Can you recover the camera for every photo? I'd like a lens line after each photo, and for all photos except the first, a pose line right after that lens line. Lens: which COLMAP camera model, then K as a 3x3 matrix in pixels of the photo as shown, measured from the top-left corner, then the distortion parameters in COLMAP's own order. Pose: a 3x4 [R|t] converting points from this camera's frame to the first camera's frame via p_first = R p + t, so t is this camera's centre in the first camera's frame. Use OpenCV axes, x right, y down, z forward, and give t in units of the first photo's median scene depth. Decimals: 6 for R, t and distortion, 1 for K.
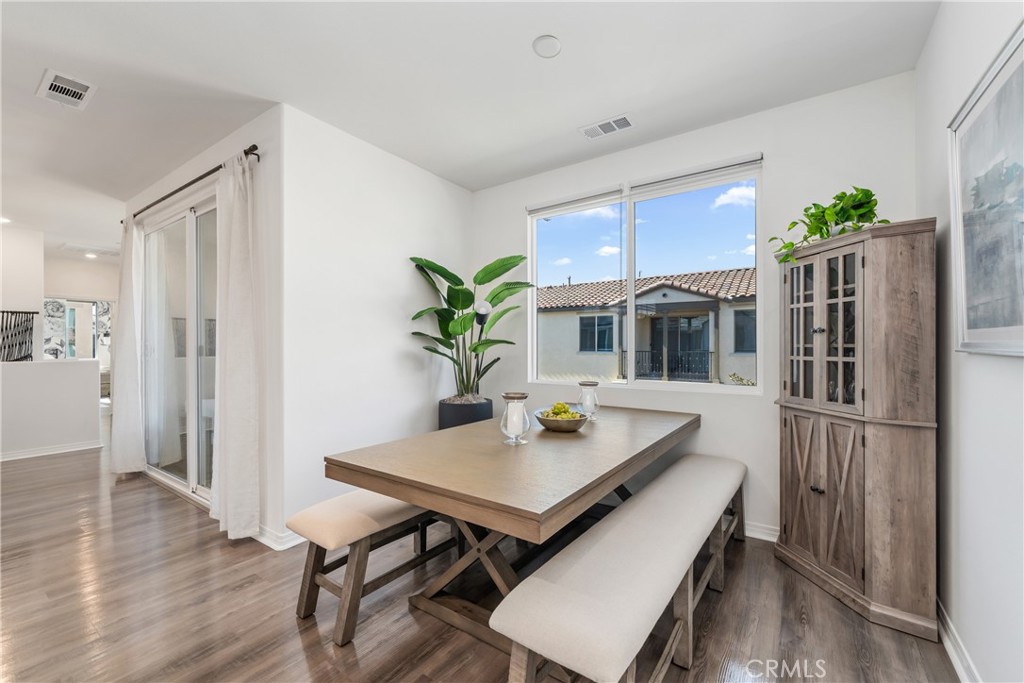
lens RADIAL K [[426.7, 0, 512.4], [0, 426.7, 345.3], [0, 0, 1]] dist [0.002777, 0.000582]
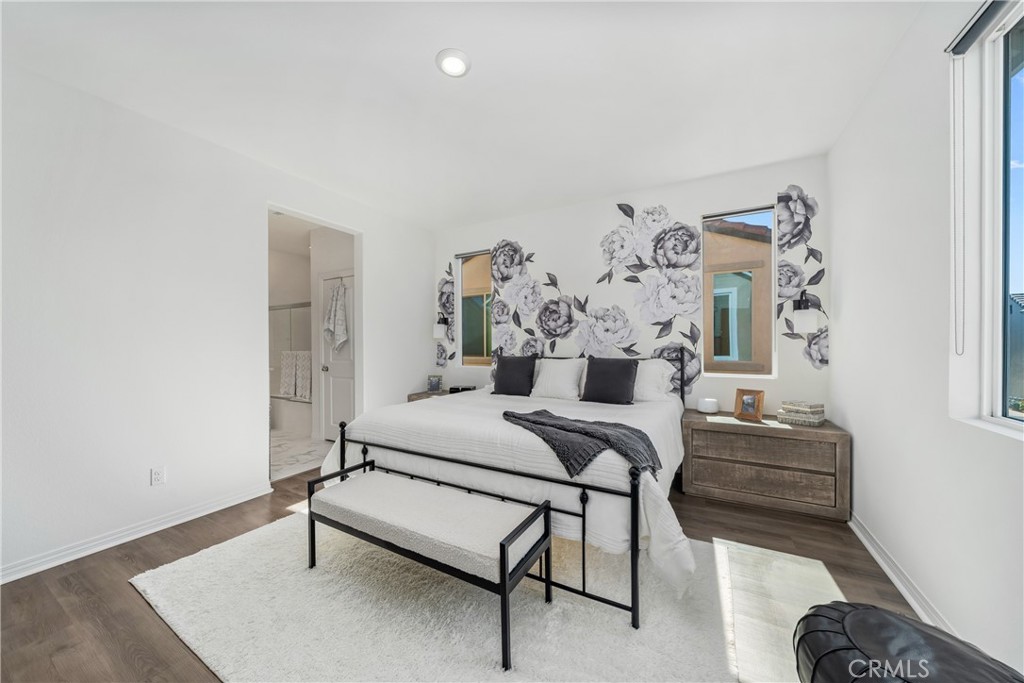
lens RADIAL K [[349.8, 0, 511.3], [0, 349.8, 344.3], [0, 0, 1]] dist [-0.000916, -0.000019]
pose [[0.097862, 0.002736, -0.995196, -0.762948], [0.005199, 0.999981, 0.003260, 0.003965], [0.995186, -0.005493, 0.097846, 0.814774]]
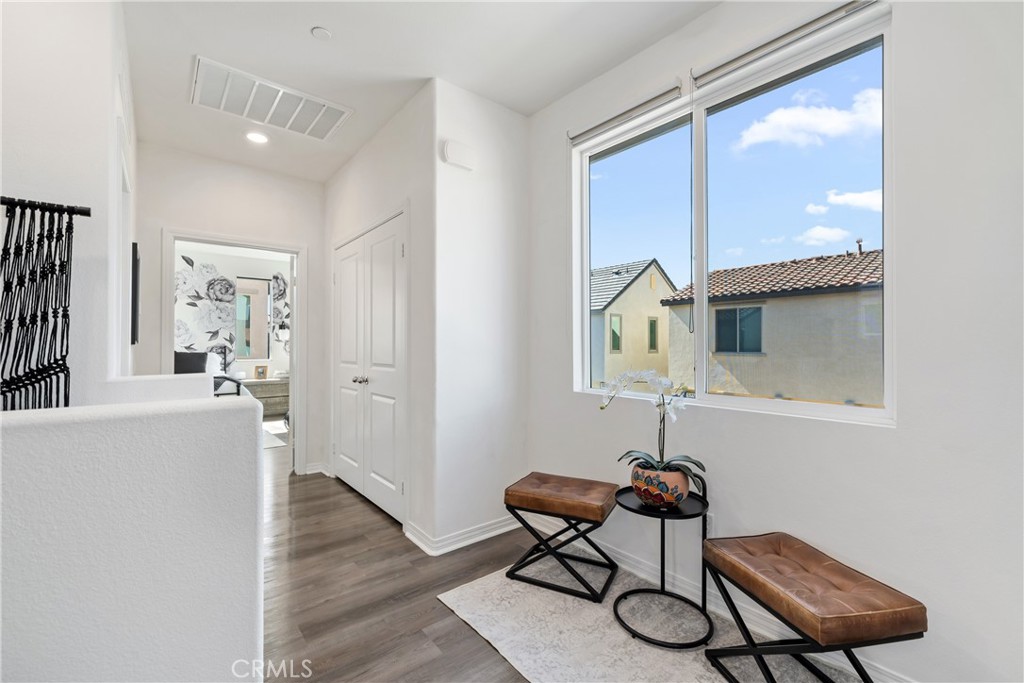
lens RADIAL K [[426.7, 0, 508.2], [0, 426.7, 342.5], [0, 0, 1]] dist [0.002777, 0.000582]
pose [[0.963693, 0.000105, -0.267013, -0.424888], [-0.001776, 0.999980, -0.006017, 0.005998], [0.267007, 0.006273, 0.963674, 0.445090]]
